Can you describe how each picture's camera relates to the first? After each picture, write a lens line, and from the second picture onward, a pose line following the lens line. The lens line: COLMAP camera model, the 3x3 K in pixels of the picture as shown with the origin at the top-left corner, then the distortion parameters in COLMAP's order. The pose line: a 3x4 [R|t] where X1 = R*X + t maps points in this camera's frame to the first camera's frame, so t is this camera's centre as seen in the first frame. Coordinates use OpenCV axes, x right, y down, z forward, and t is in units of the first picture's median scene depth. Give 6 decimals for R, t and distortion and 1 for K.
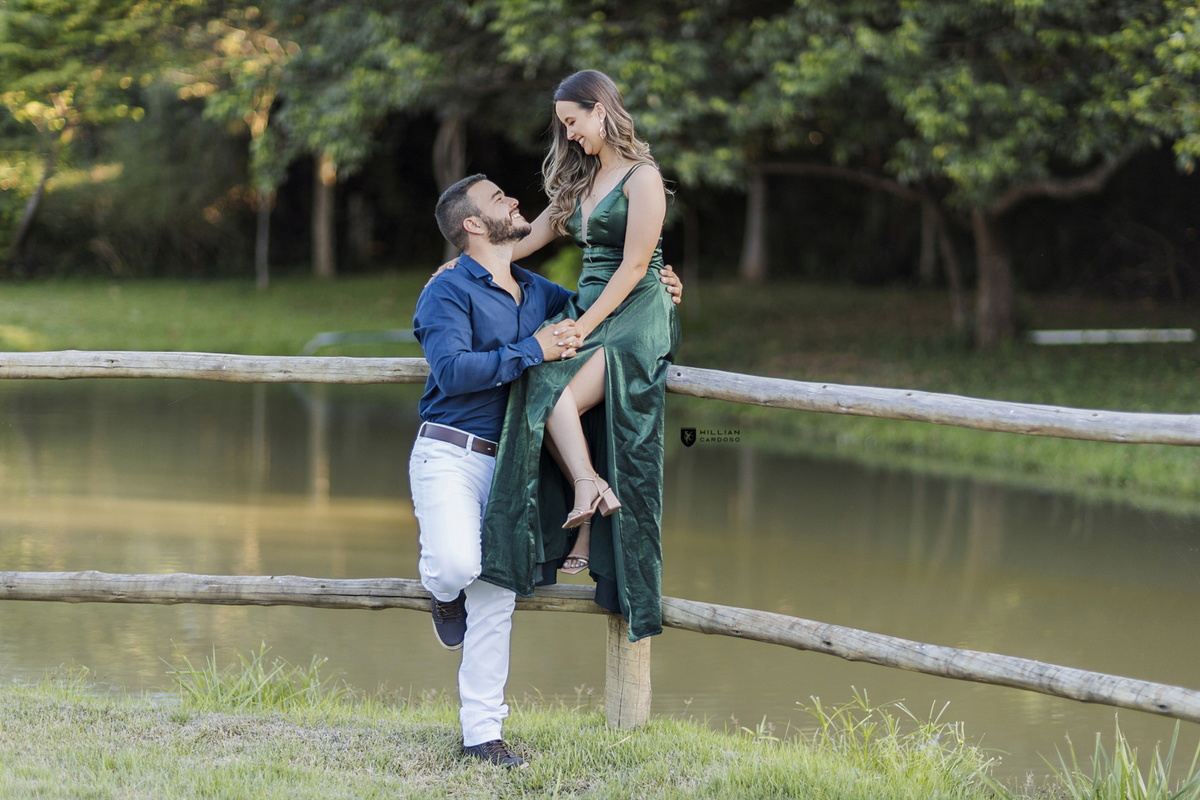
lens RADIAL K [[2831.5, 0, 605.5], [0, 2831.5, 400.4], [0, 0, 1]] dist [0.071897, 0.000000]
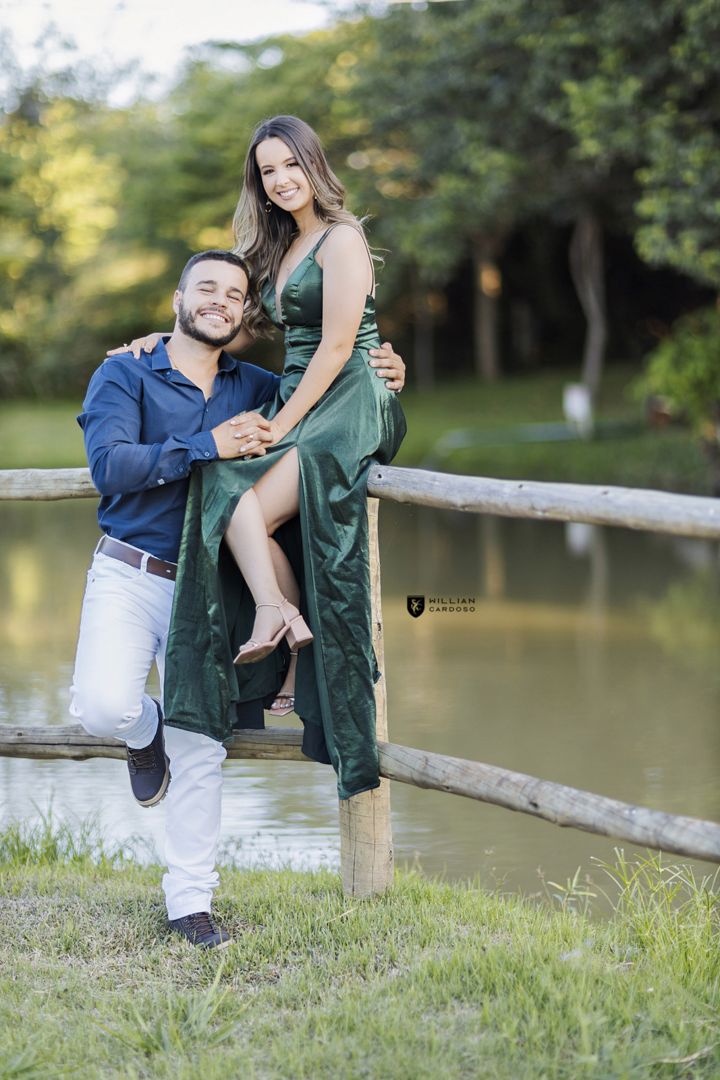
lens RADIAL K [[2548.4, 0, 354.6], [0, 2548.4, 538.5], [0, 0, 1]] dist [0.071897, 0.000000]
pose [[0.981361, -0.032652, -0.189378, 0.157811], [0.036095, 0.999239, 0.014756, -0.002247], [0.188752, -0.021317, 0.981793, 0.262998]]
